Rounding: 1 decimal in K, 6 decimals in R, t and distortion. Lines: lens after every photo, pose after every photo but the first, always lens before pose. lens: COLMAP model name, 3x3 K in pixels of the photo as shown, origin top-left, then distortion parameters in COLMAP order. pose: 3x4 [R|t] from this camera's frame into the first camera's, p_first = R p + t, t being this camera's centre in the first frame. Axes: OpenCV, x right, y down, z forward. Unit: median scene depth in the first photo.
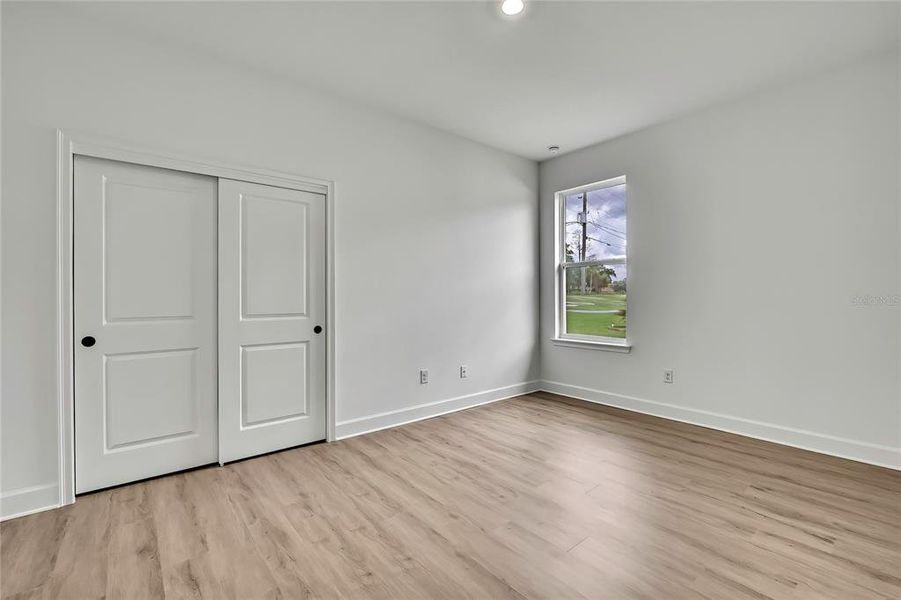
lens RADIAL K [[400.5, 0, 470.2], [0, 400.5, 299.4], [0, 0, 1]] dist [-0.000575, 0.000077]
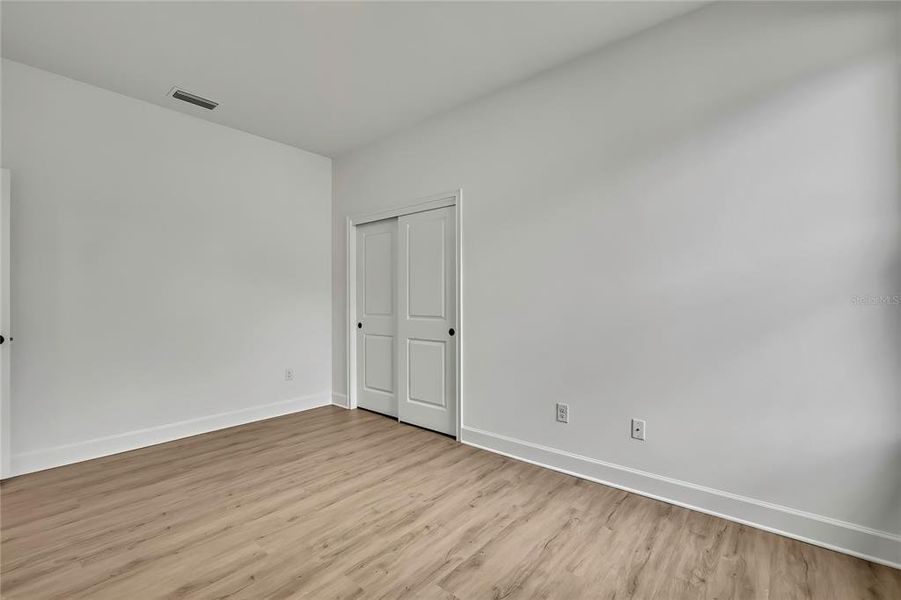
lens RADIAL K [[398.9, 0, 437.1], [0, 398.9, 325.3], [0, 0, 1]] dist [-0.001041, -0.000252]
pose [[0.131691, 0.063264, -0.989270, 0.694360], [0.000675, 0.997955, 0.063910, -0.010274], [0.991291, -0.009084, 0.131379, 0.874964]]
